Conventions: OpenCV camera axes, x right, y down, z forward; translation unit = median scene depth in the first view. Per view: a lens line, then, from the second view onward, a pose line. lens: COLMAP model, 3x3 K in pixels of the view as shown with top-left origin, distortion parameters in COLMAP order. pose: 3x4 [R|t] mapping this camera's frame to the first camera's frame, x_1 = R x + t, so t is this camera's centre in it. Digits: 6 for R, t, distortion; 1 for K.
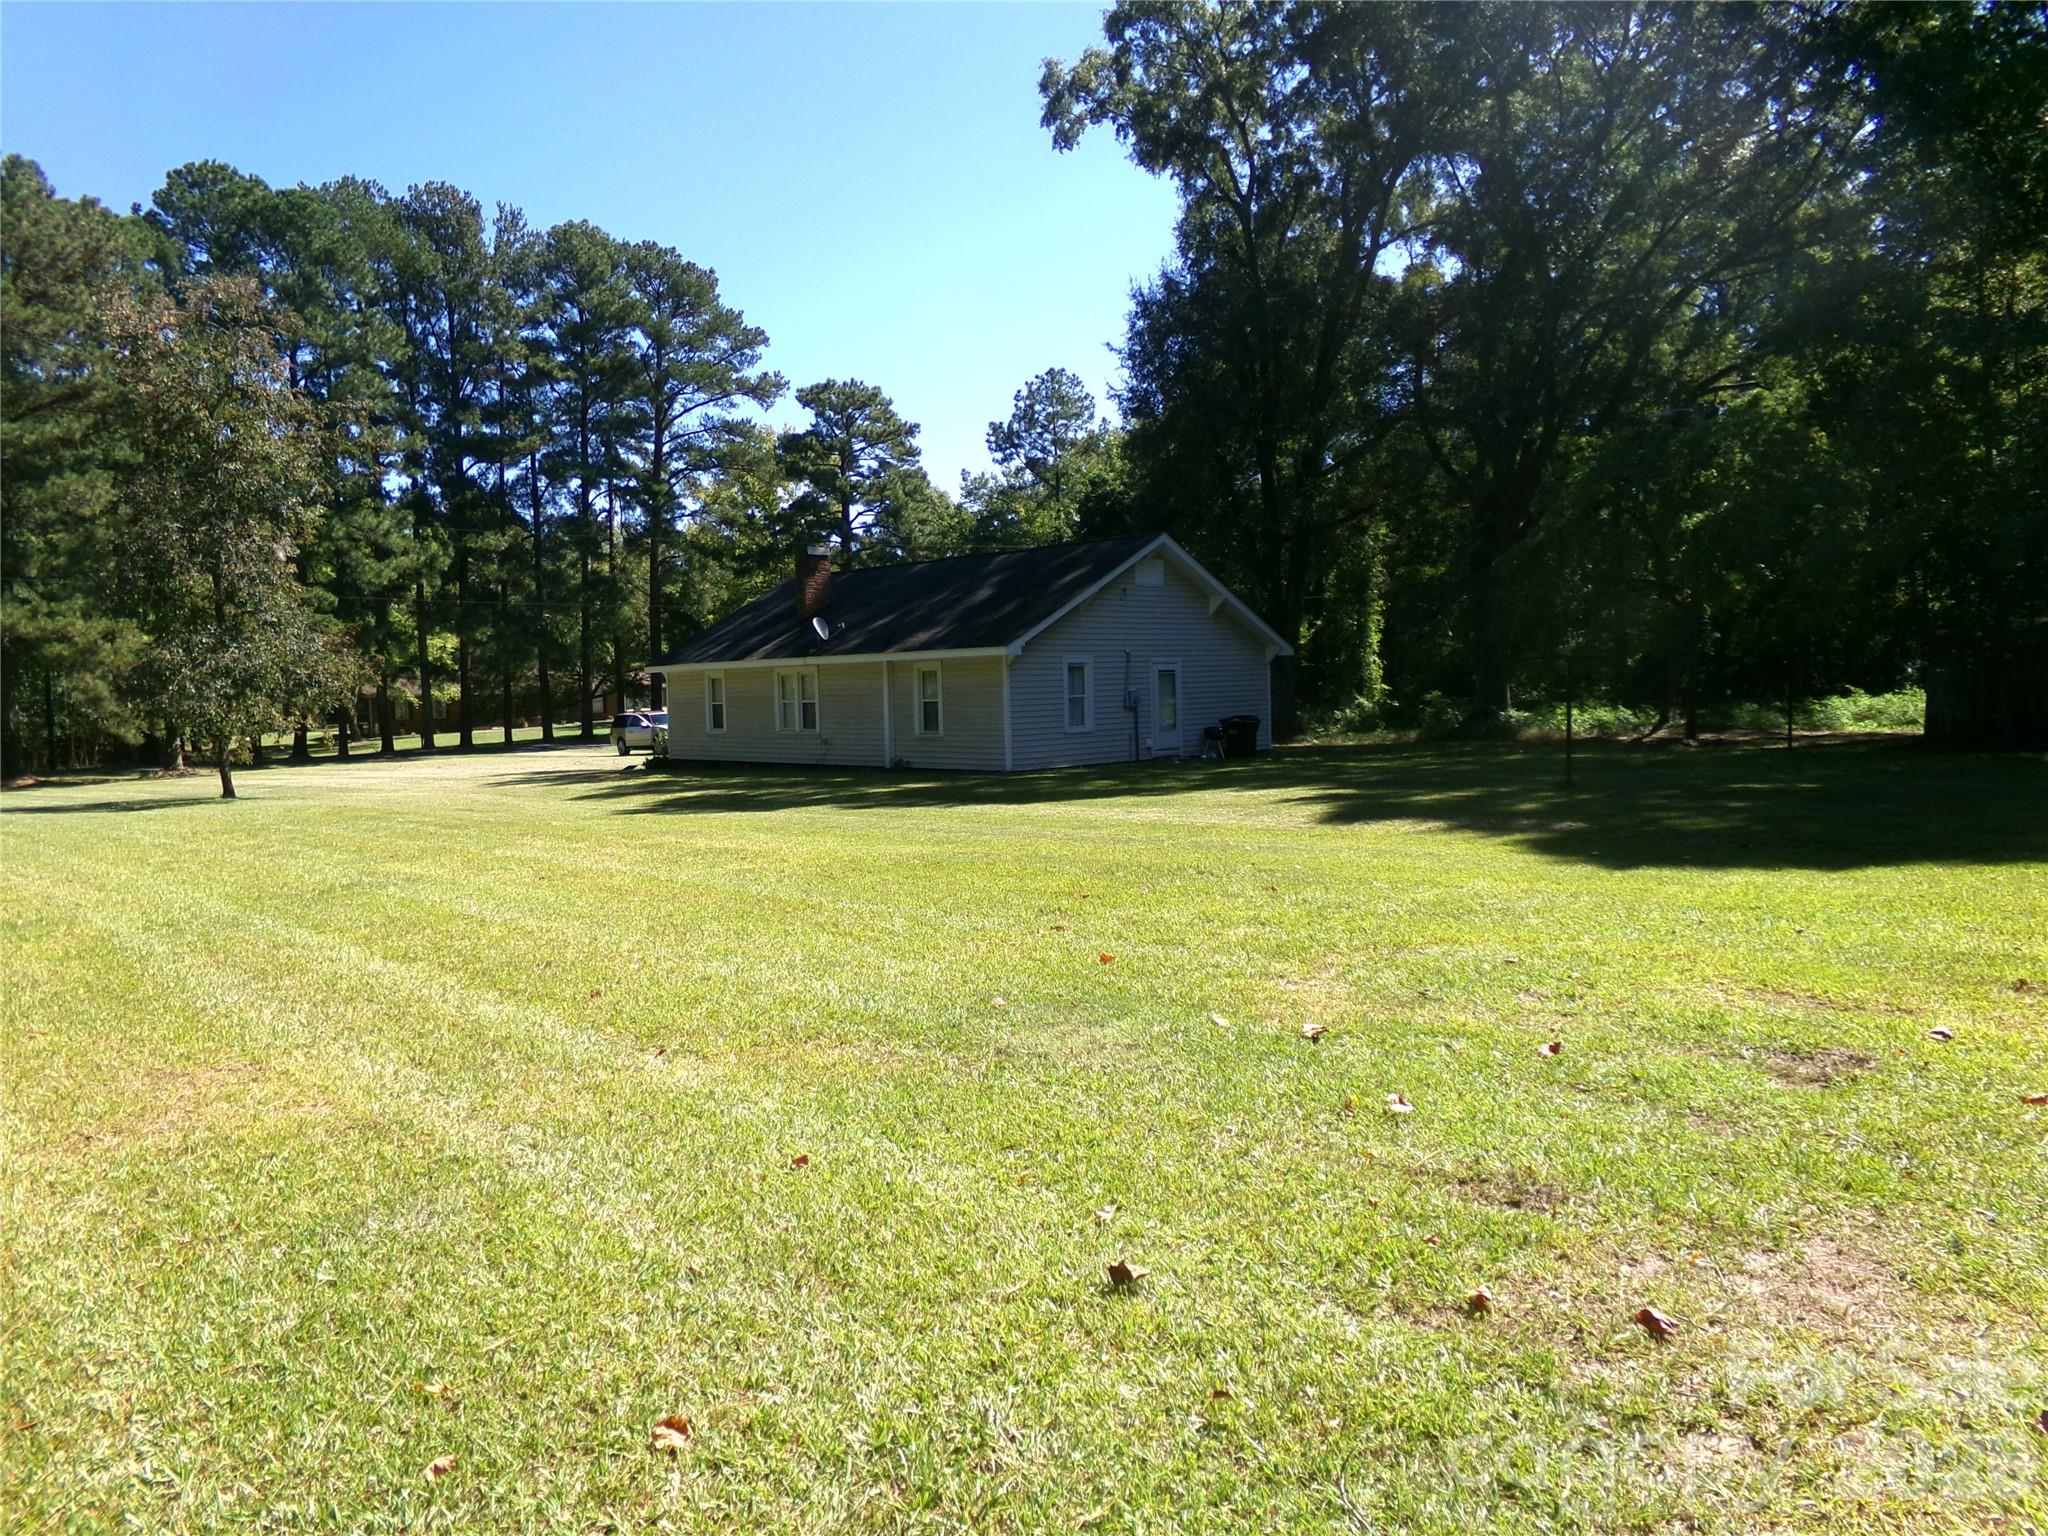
lens RADIAL K [[1403.7, 0, 1024.0], [0, 1403.7, 768.0], [0, 0, 1]] dist [-0.000599, 0.000384]
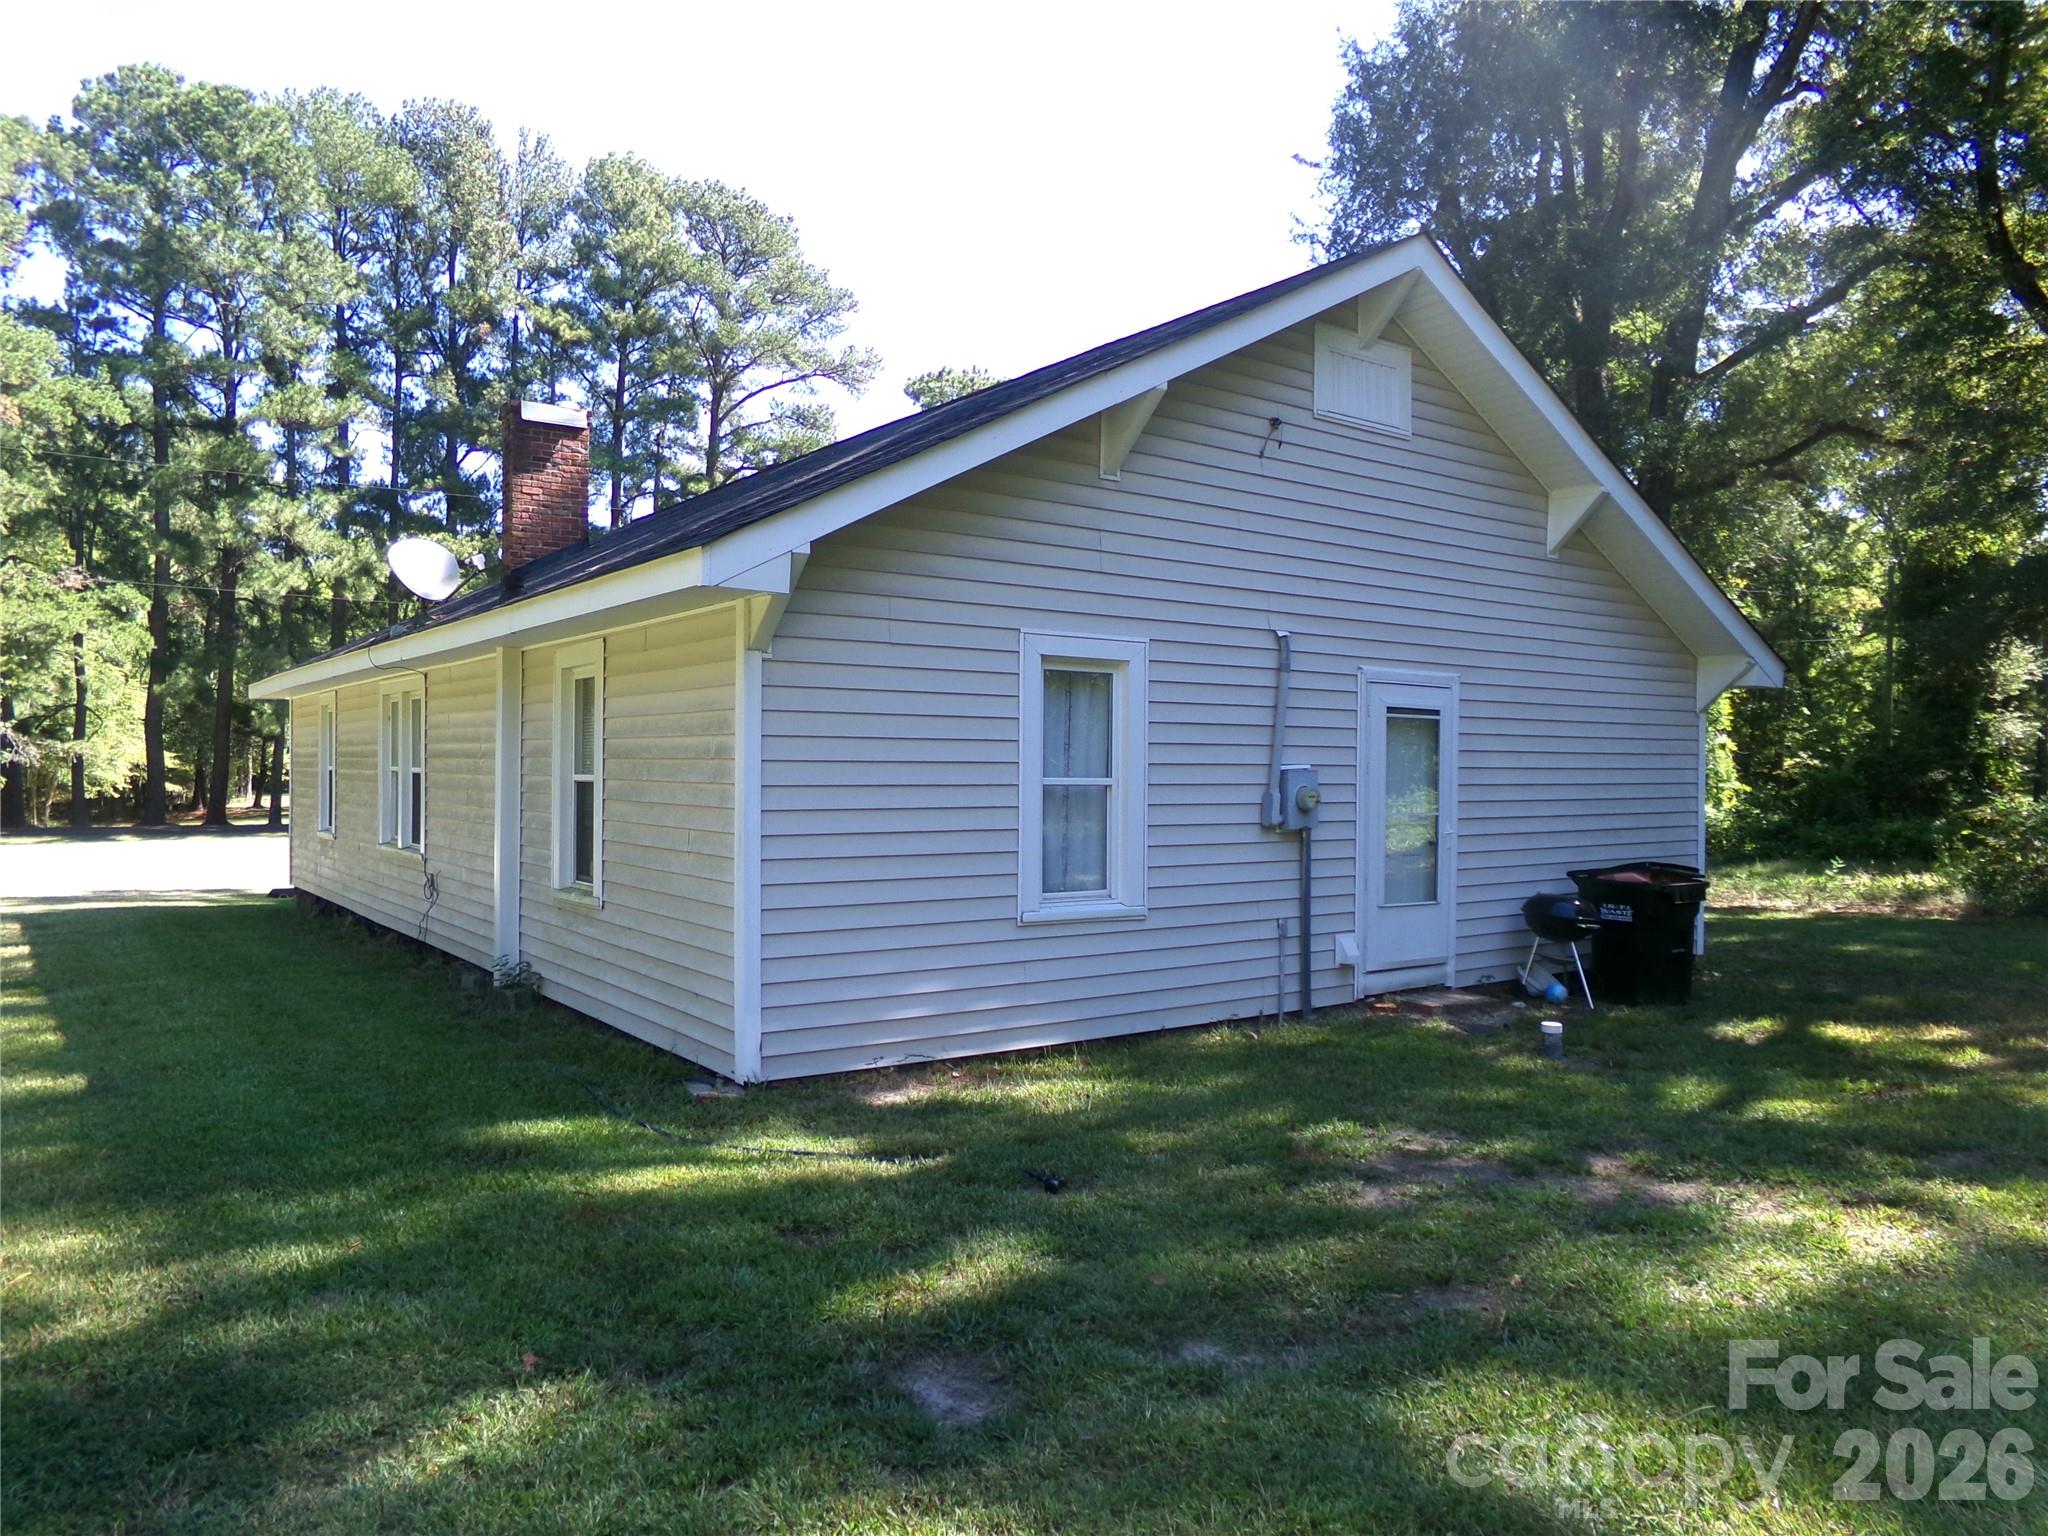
lens RADIAL K [[1403.7, 0, 1024.0], [0, 1403.7, 768.0], [0, 0, 1]] dist [-0.000599, 0.000384]
pose [[0.989394, 0.035499, -0.140850, 0.029579], [-0.043799, 0.997454, -0.056271, -0.017229], [0.138494, 0.061843, 0.988431, 0.331293]]
